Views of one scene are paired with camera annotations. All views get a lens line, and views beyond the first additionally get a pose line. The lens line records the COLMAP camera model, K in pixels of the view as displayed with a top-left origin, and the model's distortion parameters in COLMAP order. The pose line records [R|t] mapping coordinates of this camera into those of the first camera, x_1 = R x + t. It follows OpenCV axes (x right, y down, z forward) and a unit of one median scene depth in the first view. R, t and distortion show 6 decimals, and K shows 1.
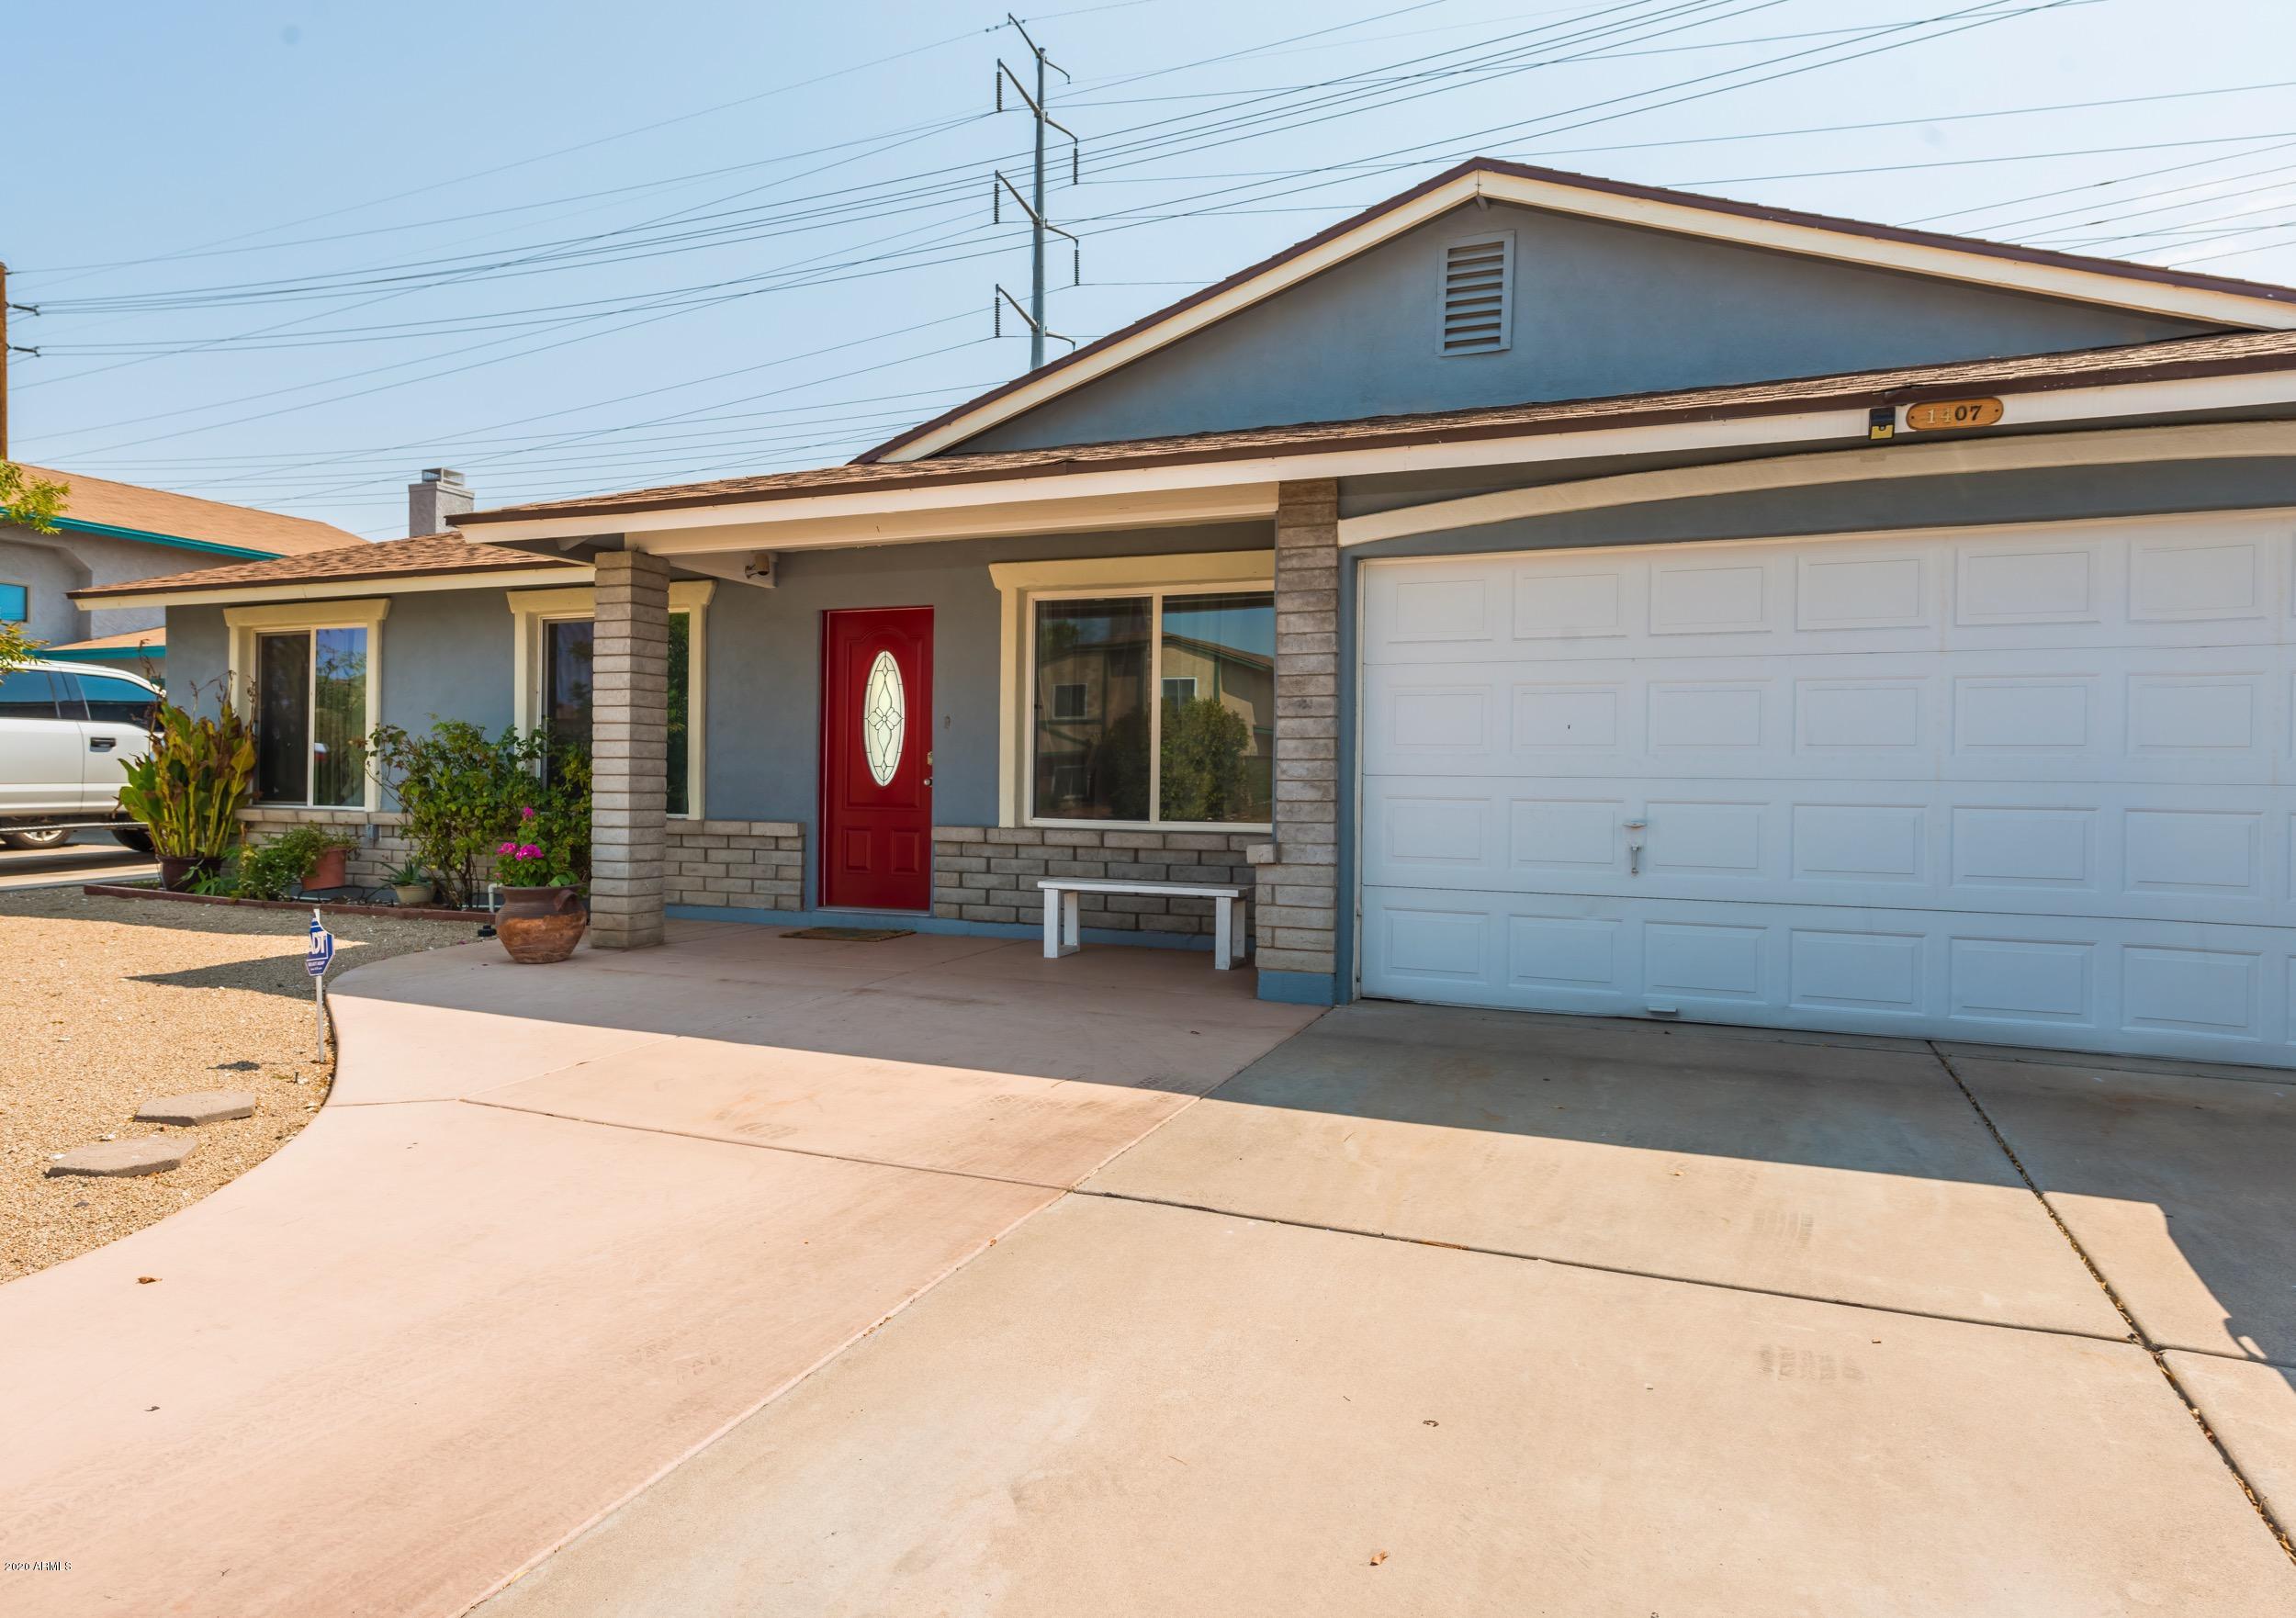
lens RADIAL K [[1302.5, 0, 1149.7], [0, 1302.5, 804.4], [0, 0, 1]] dist [0.000530, 0.000279]
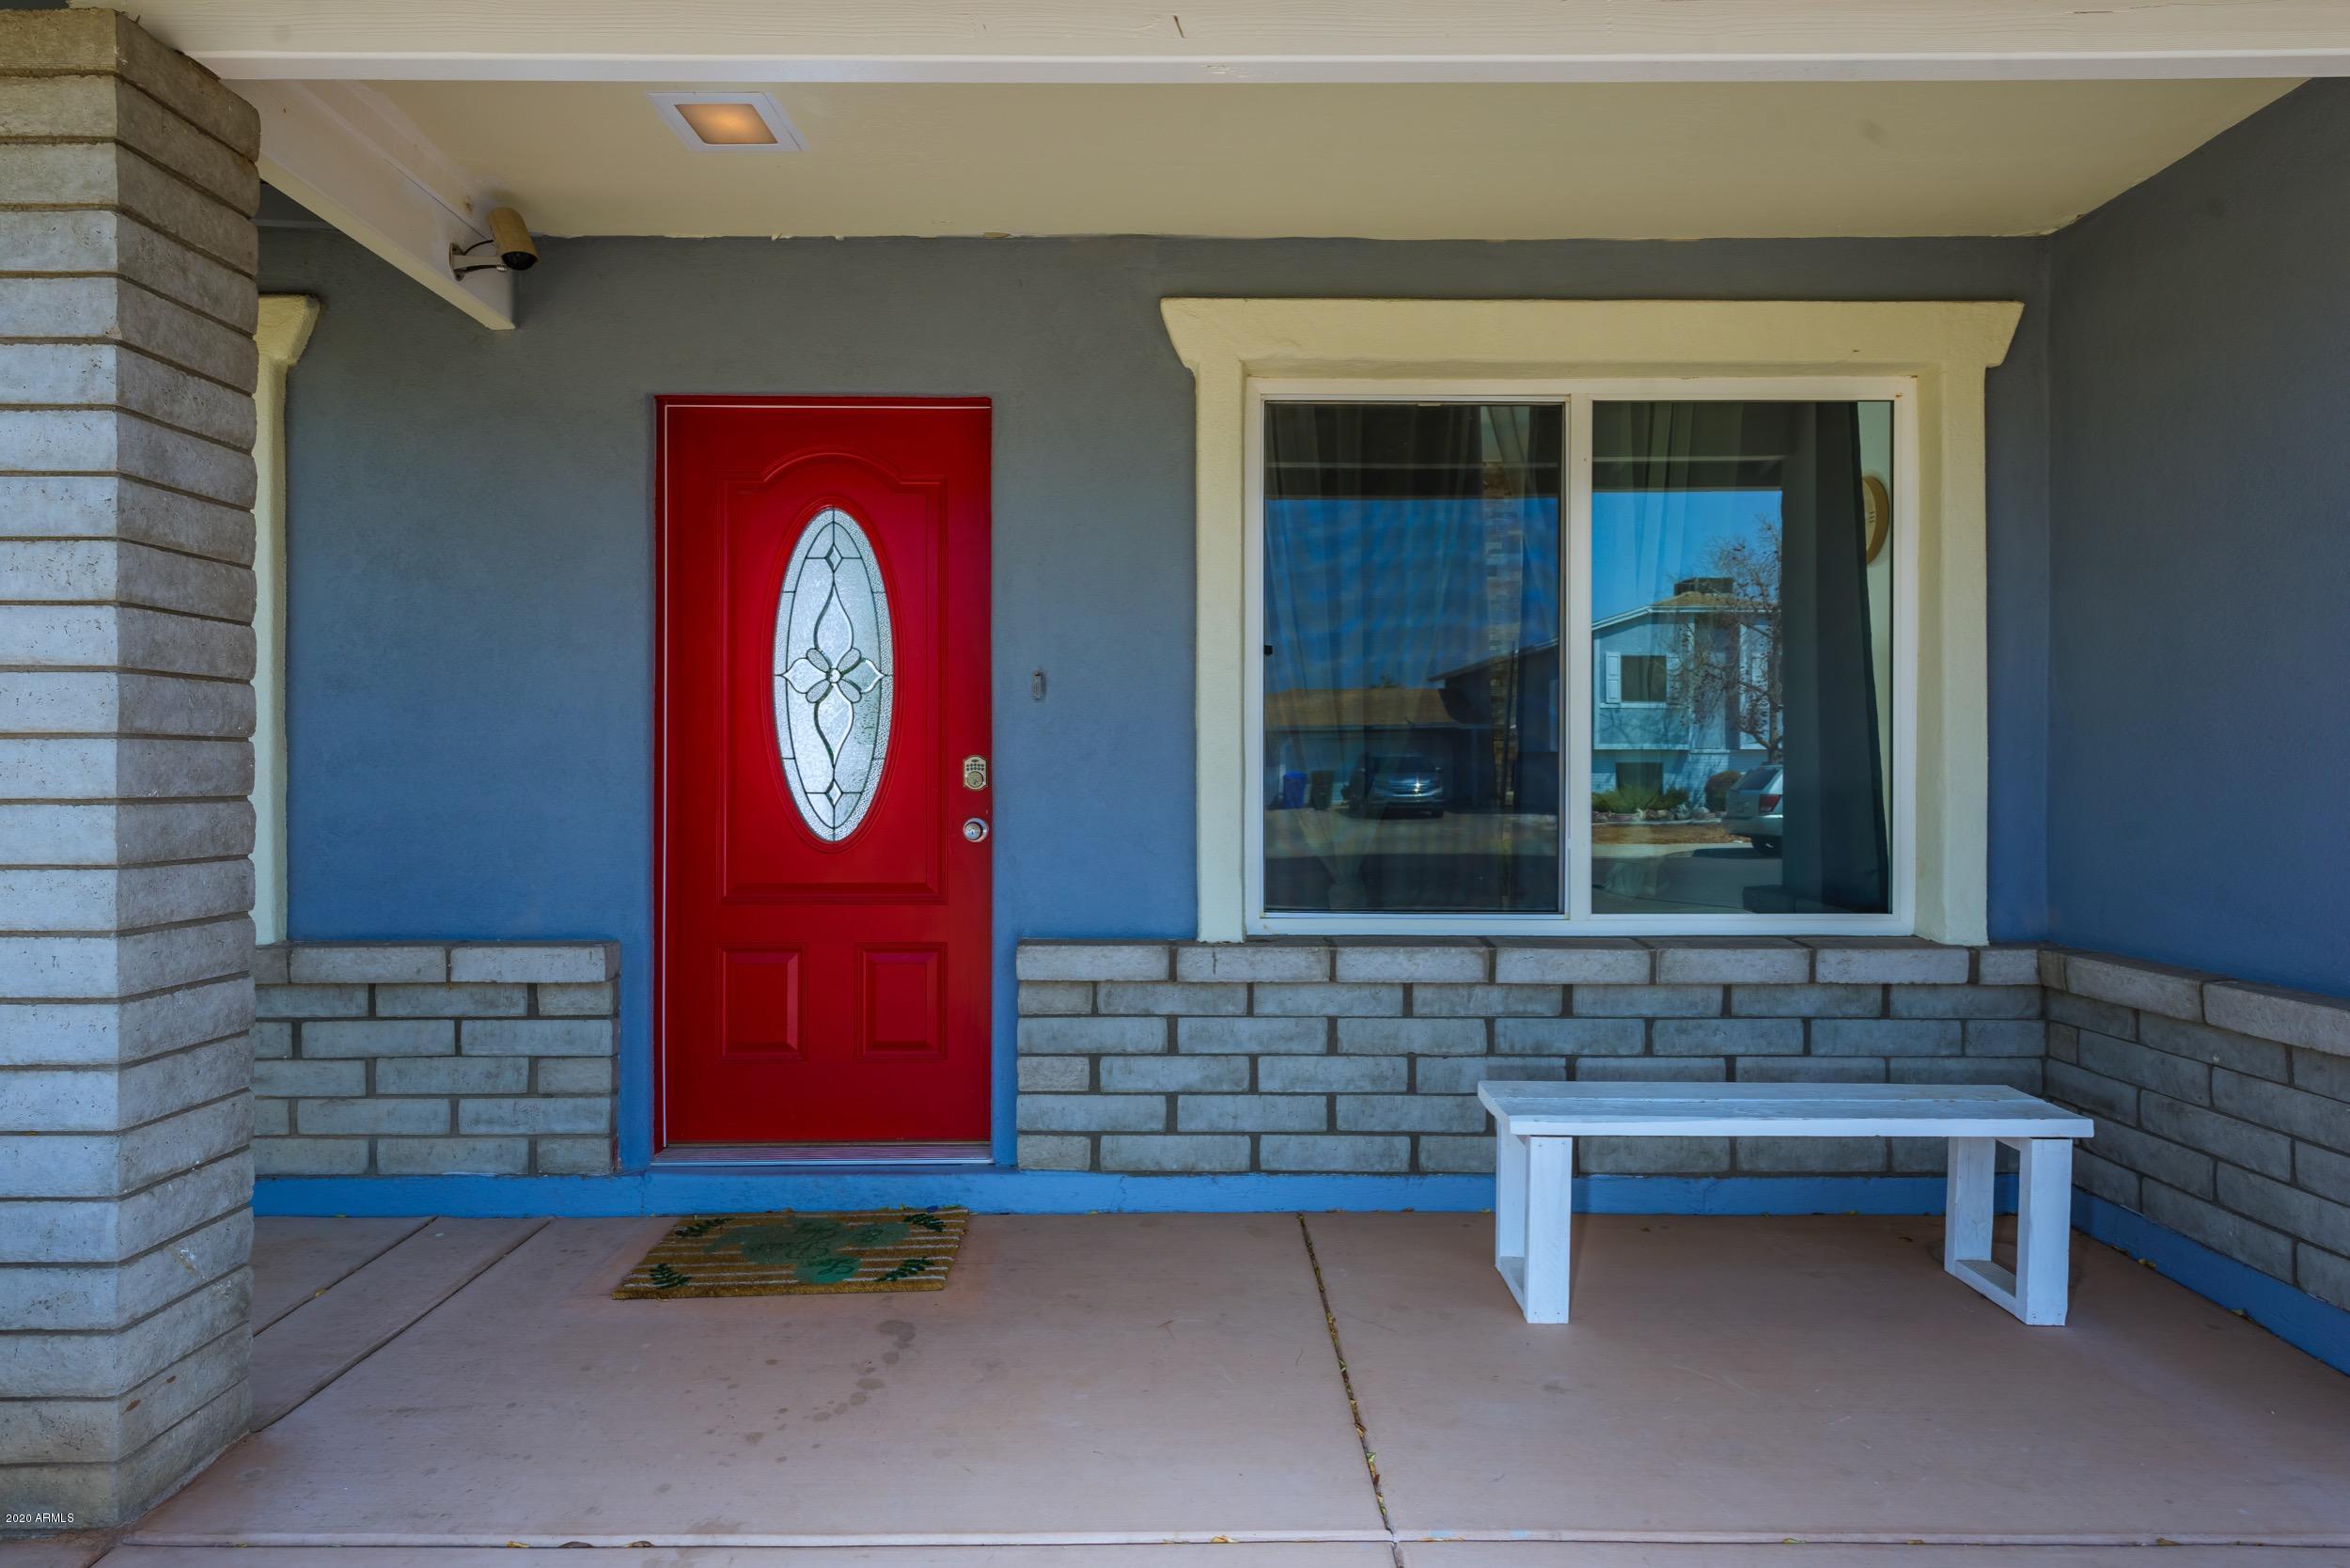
lens RADIAL K [[1316.0, 0, 1173.6], [0, 1316.0, 773.7], [0, 0, 1]] dist [0.014017, -0.004765]
pose [[0.924196, -0.014120, 0.381658, -0.279958], [0.016699, 0.999855, -0.003447, -0.034060], [-0.381554, 0.009559, 0.924297, 0.617242]]
